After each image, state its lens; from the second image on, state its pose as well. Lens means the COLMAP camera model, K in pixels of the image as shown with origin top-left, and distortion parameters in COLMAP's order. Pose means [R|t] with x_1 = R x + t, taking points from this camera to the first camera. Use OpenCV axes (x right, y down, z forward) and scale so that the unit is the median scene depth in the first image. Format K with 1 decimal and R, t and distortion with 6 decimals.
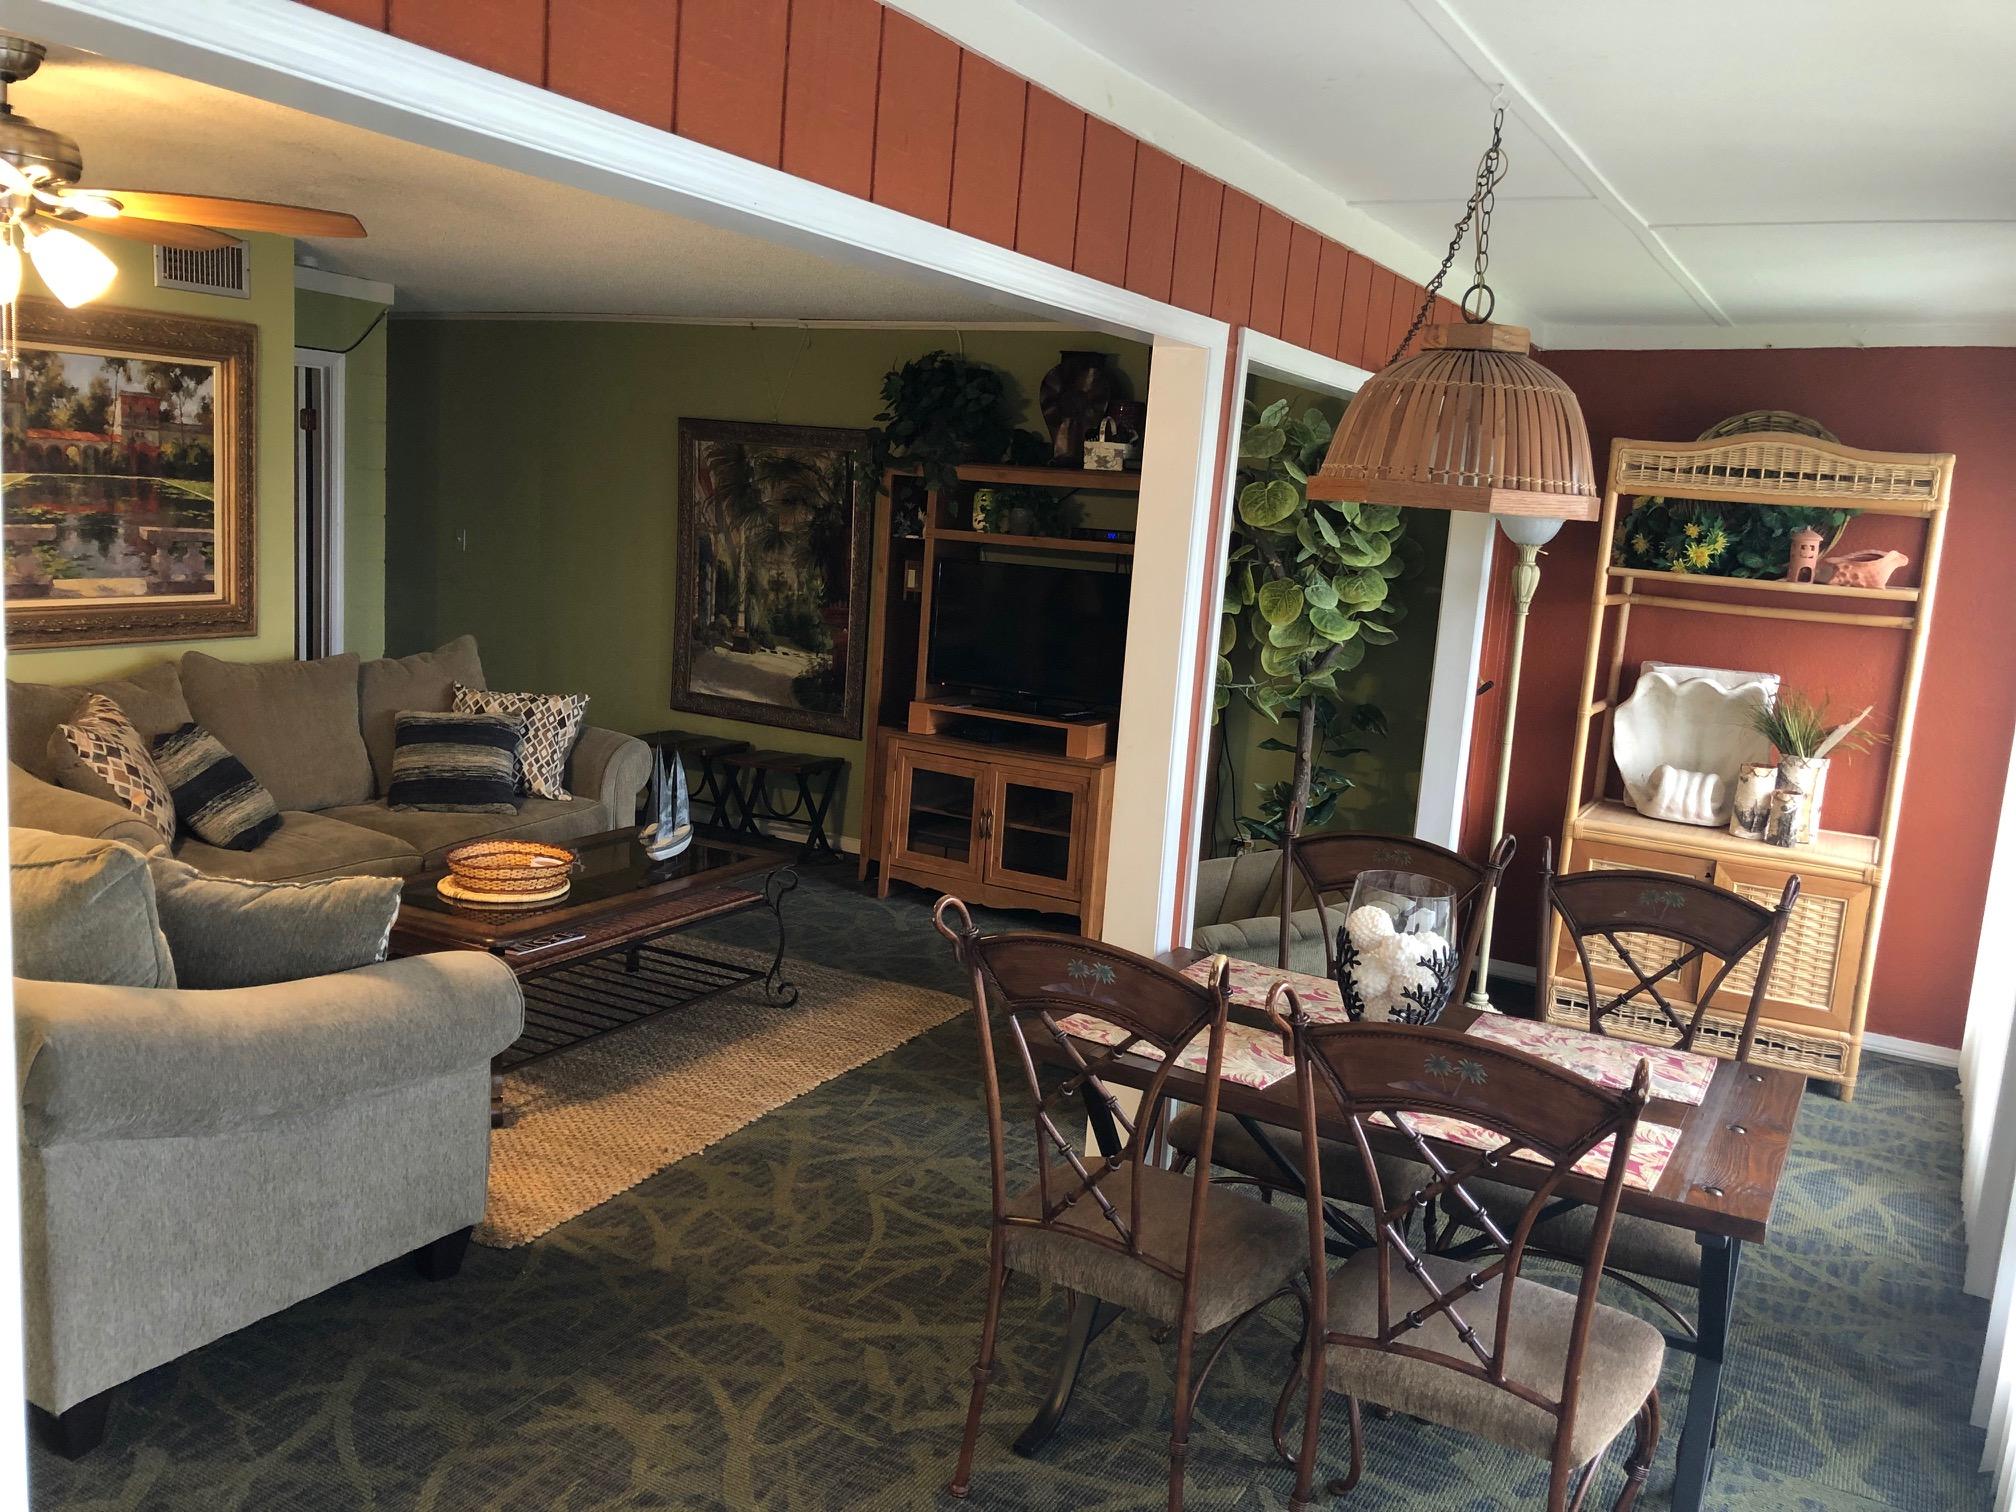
lens RADIAL K [[1607.8, 0, 1008.0], [0, 1607.8, 756.0], [0, 0, 1]] dist [0.002488, 0.002361]
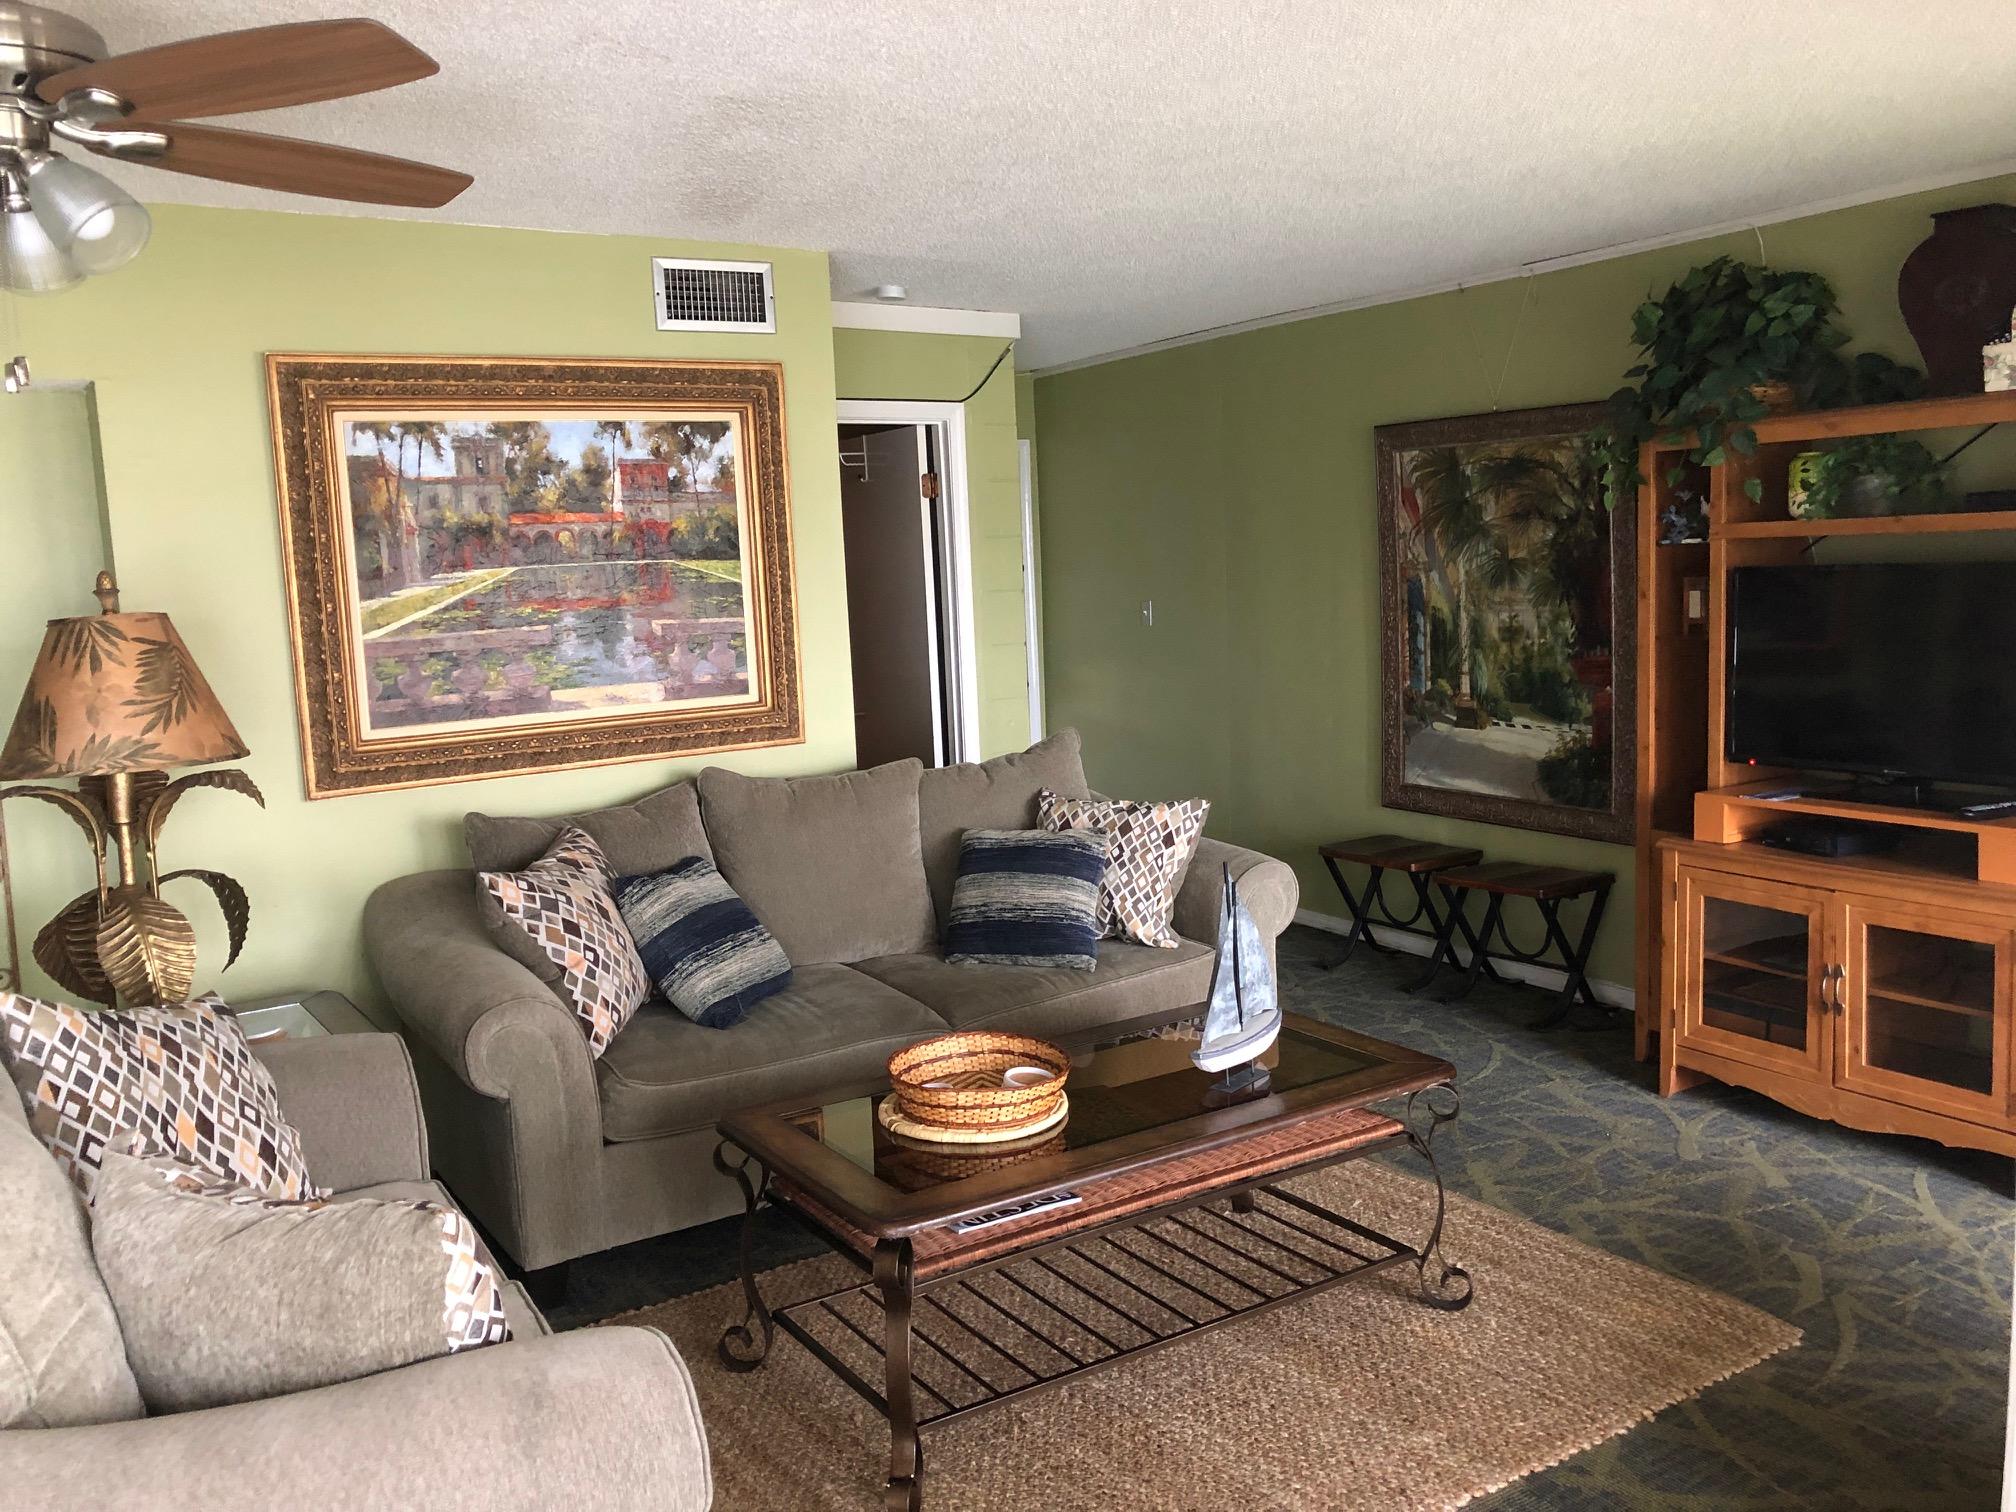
lens RADIAL K [[1642.8, 0, 1003.6], [0, 1642.8, 741.2], [0, 0, 1]] dist [0.105472, -0.236897]
pose [[0.868668, -0.048794, -0.492986, 0.029808], [0.021178, 0.997885, -0.061451, -0.020669], [0.494942, 0.042940, 0.867865, 0.301881]]
